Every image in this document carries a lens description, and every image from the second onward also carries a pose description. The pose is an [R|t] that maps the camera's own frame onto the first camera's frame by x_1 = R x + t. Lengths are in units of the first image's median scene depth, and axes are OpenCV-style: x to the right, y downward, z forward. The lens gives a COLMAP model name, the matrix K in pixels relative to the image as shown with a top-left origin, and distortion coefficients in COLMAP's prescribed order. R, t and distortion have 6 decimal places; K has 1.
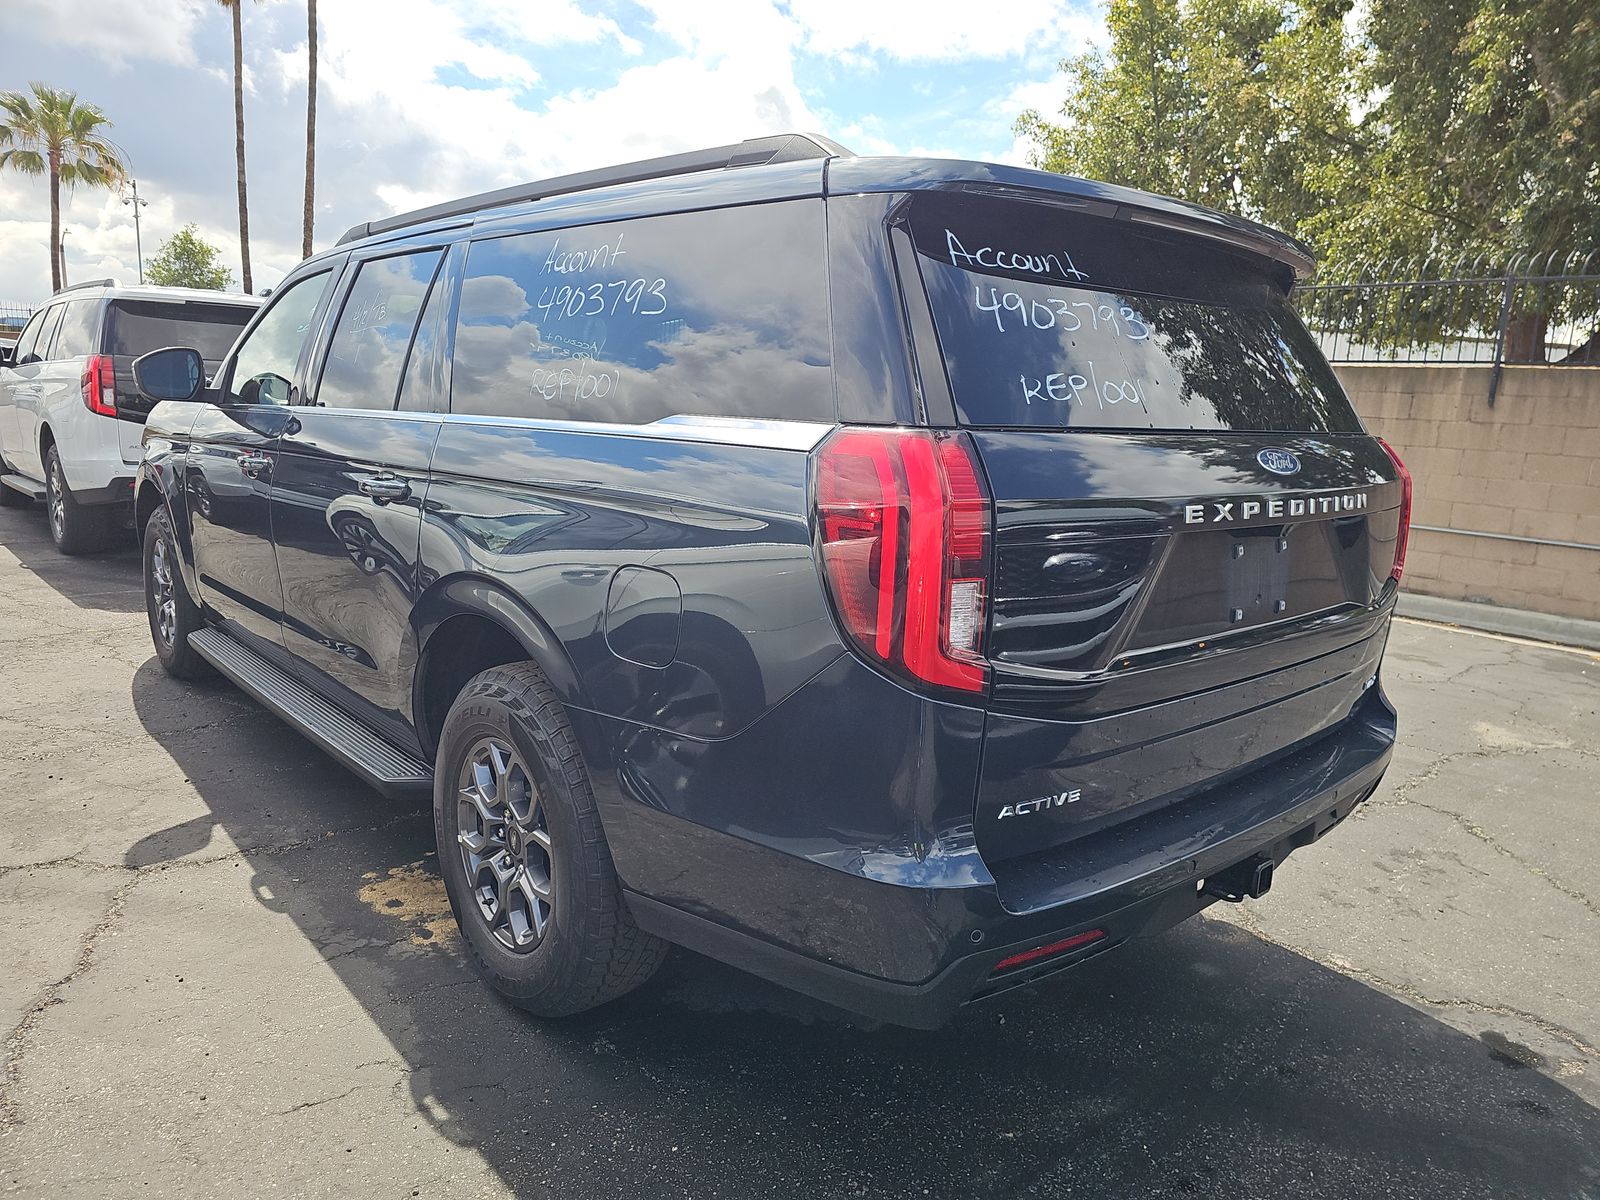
lens RADIAL K [[1063.4, 0, 783.2], [0, 1063.4, 608.3], [0, 0, 1]] dist [0.005705, -0.003204]
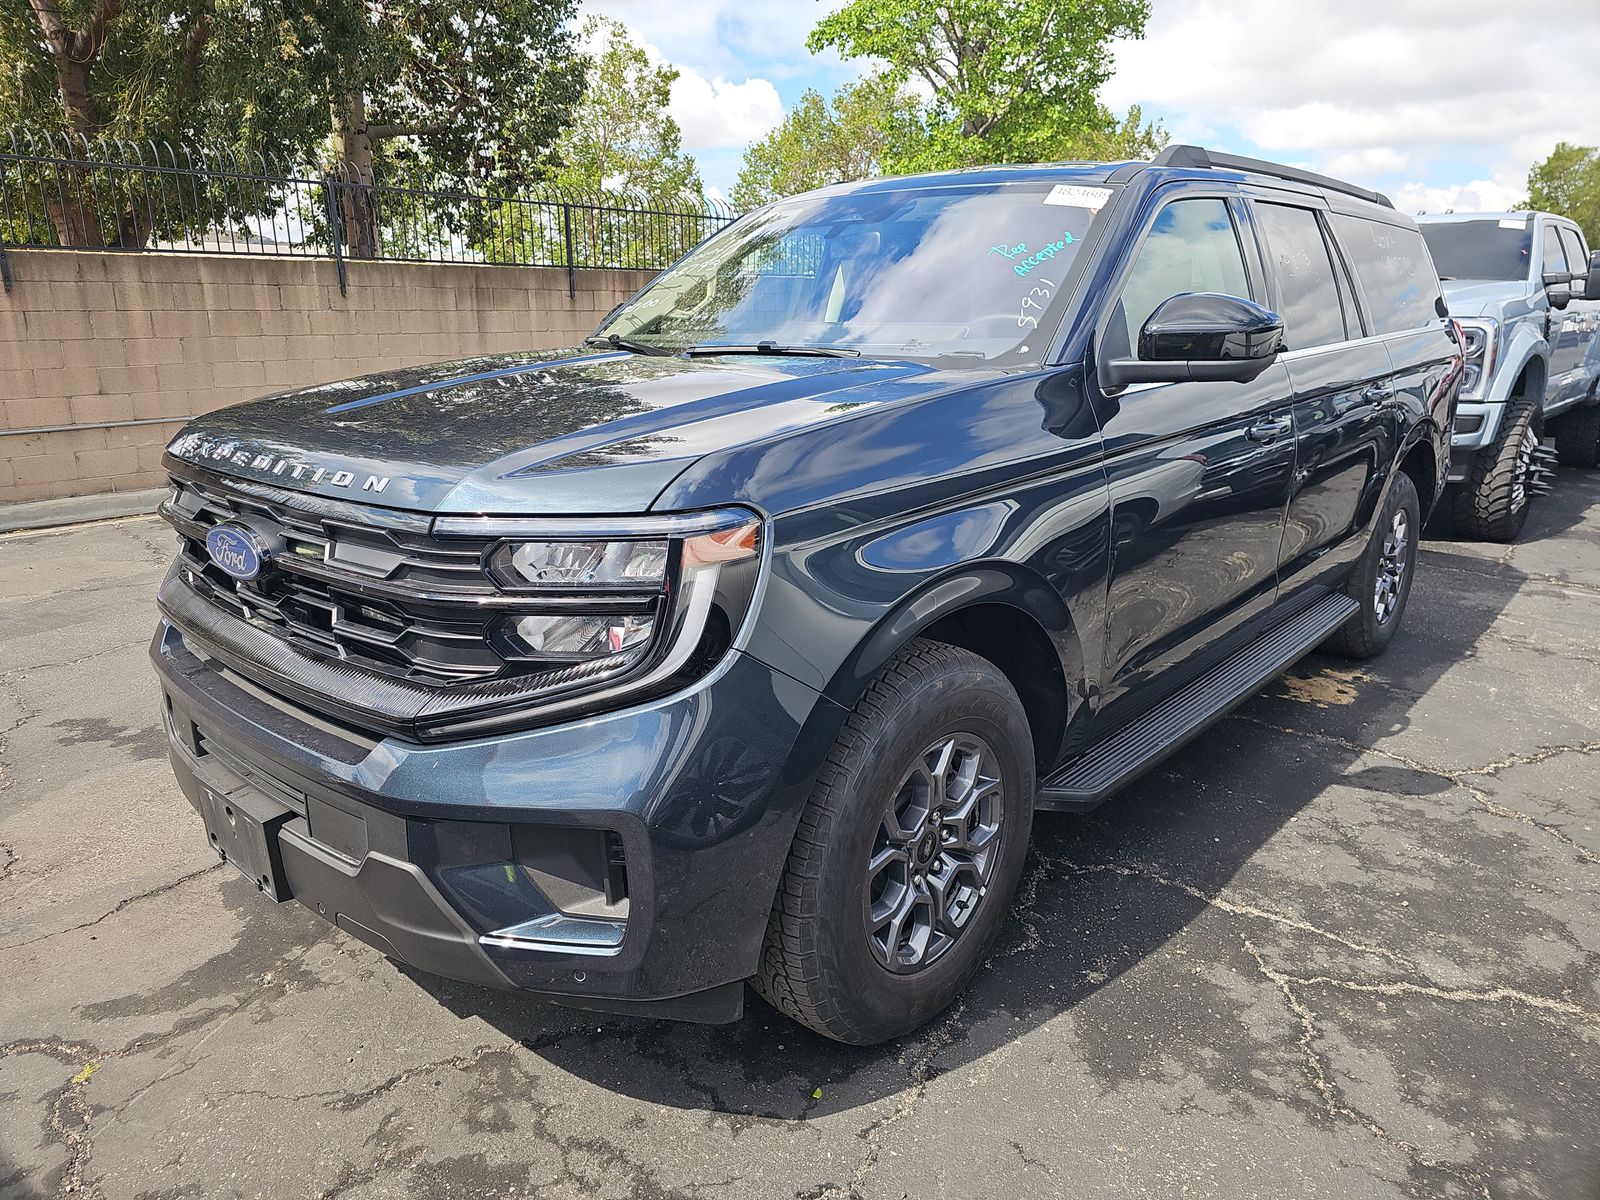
lens RADIAL K [[1063.4, 0, 783.2], [0, 1063.4, 608.3], [0, 0, 1]] dist [0.005705, -0.003204]
pose [[-0.109559, -0.313352, 0.943296, -1.204101], [0.194637, 0.923873, 0.329506, -0.333613], [-0.974738, 0.219701, -0.040229, 1.331409]]
